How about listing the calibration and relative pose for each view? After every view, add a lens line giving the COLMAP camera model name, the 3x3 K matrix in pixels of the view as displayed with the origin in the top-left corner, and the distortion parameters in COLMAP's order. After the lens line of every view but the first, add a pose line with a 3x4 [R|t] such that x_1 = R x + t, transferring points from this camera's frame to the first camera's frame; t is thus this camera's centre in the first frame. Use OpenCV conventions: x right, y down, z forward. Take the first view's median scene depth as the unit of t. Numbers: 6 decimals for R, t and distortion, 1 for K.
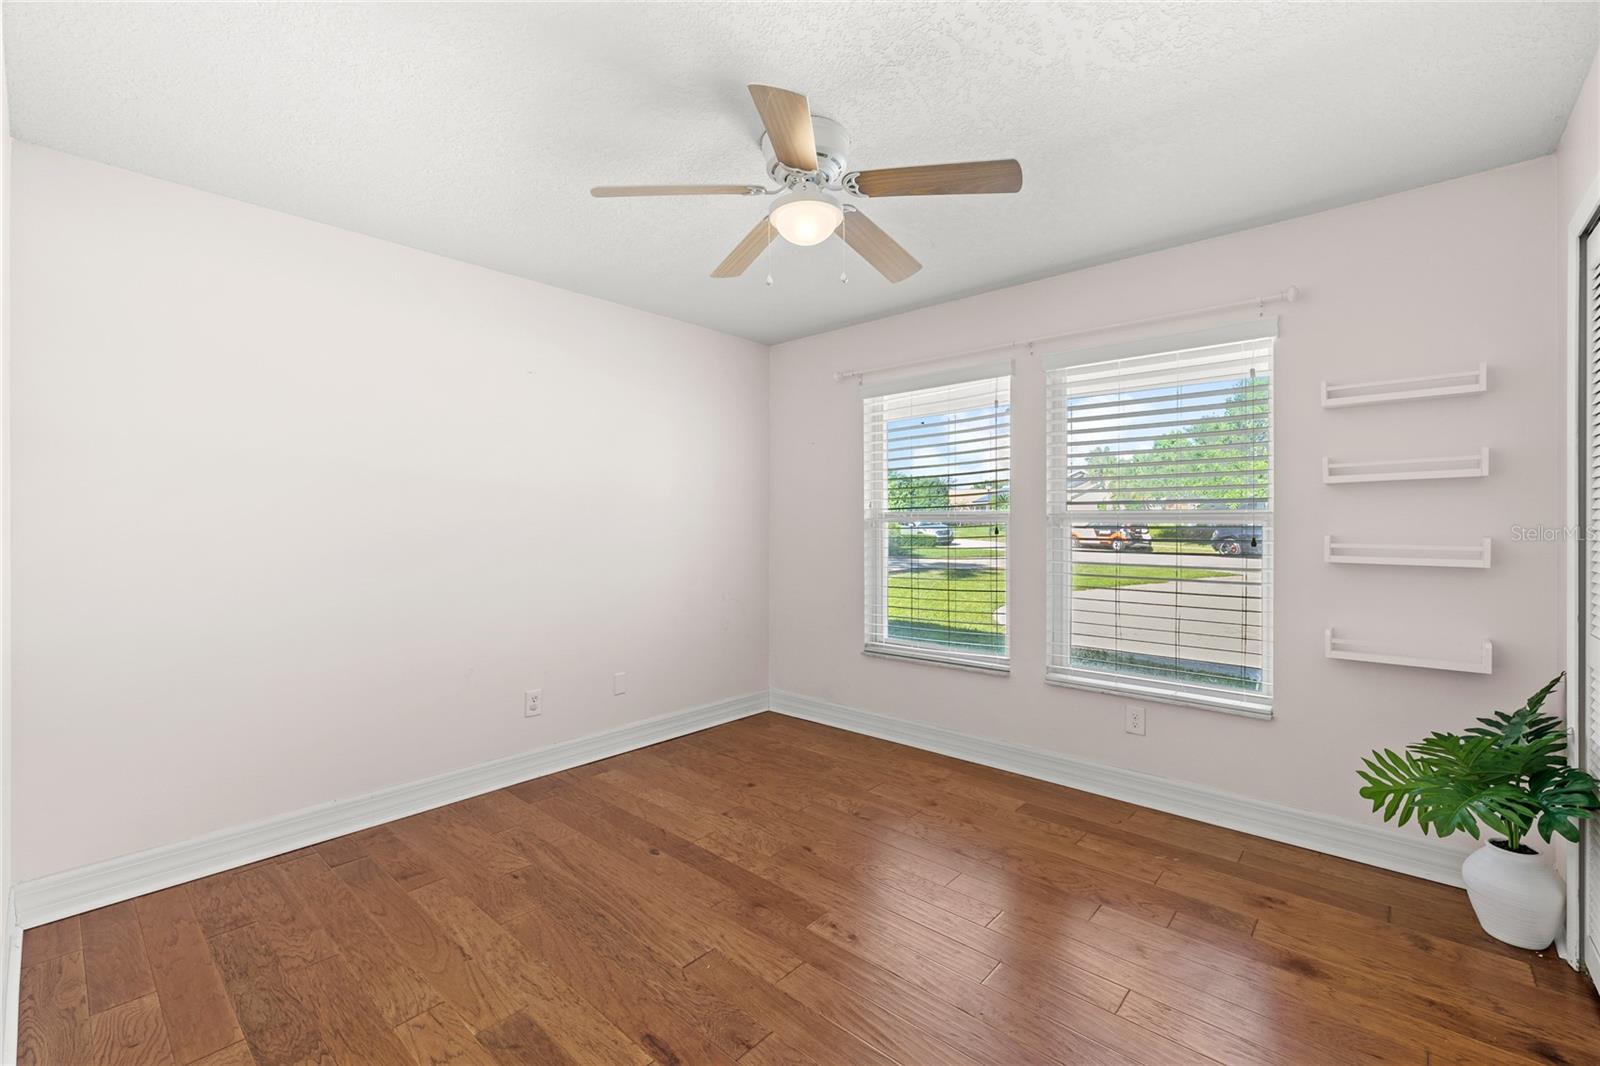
lens RADIAL K [[687.5, 0, 794.2], [0, 687.5, 522.0], [0, 0, 1]] dist [0.003882, -0.000473]
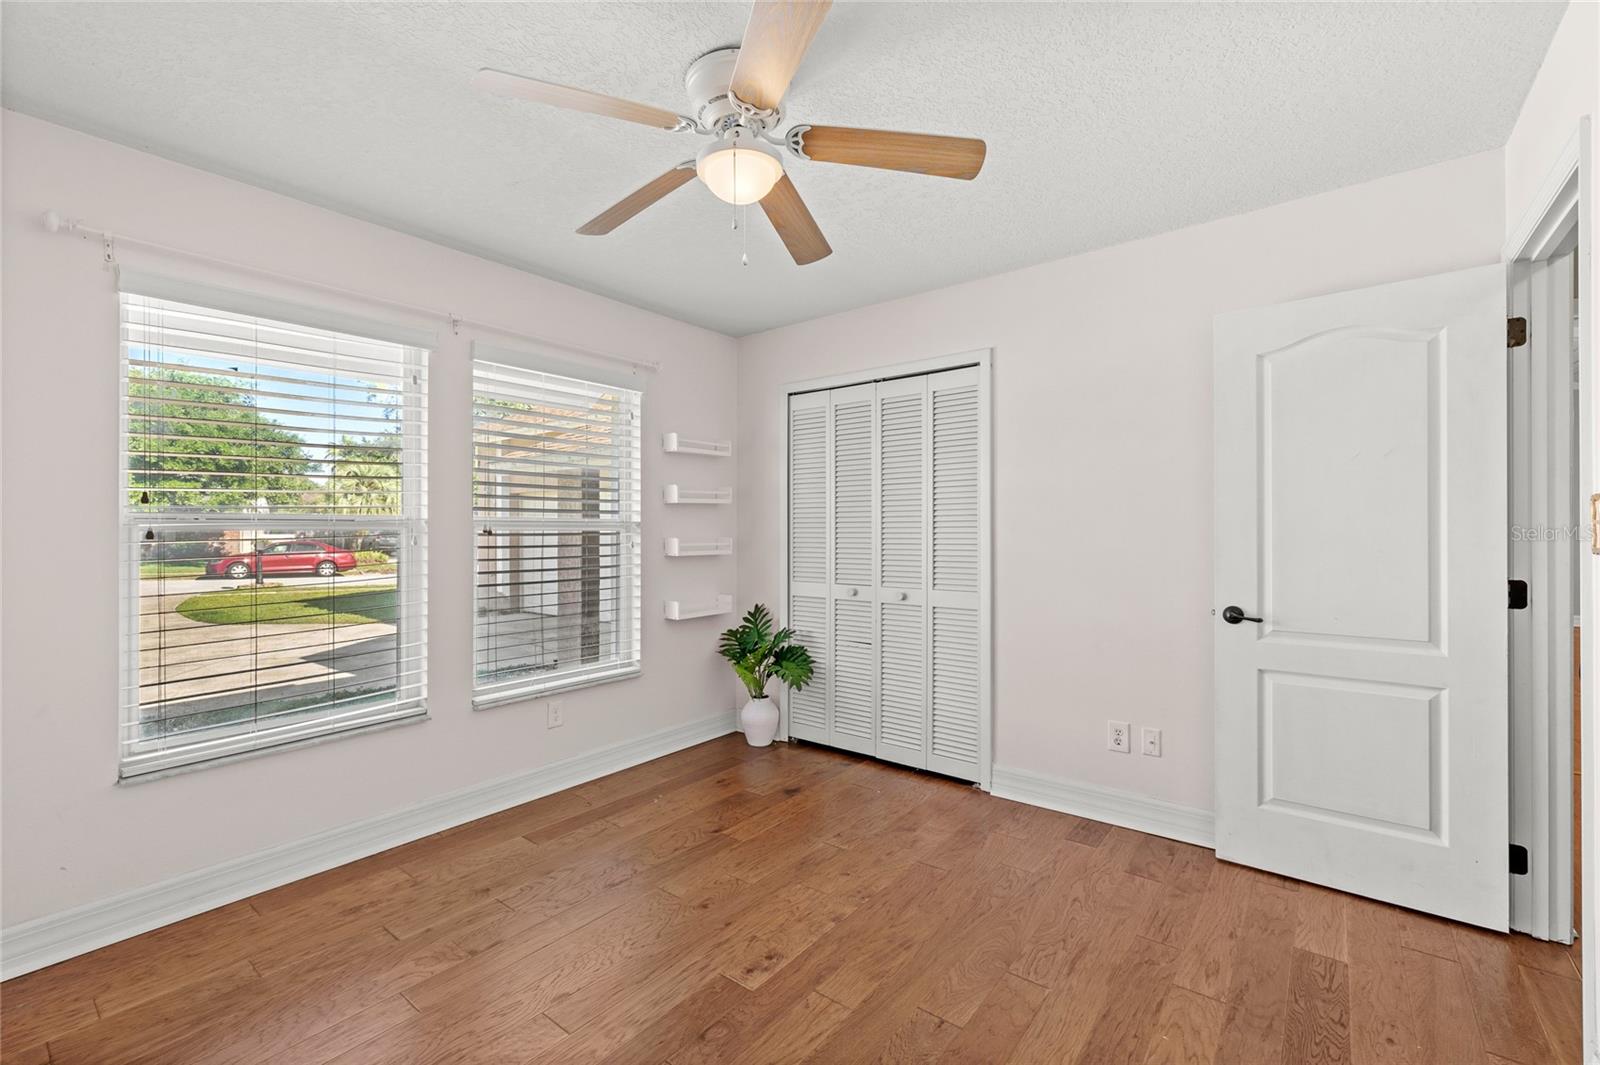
lens RADIAL K [[687.5, 0, 793.5], [0, 687.5, 533.5], [0, 0, 1]] dist [0.003882, -0.000473]
pose [[-0.070793, -0.007026, 0.997466, -0.625965], [0.002359, 0.999971, 0.007211, -0.000199], [-0.997488, 0.002863, -0.070774, 0.736514]]
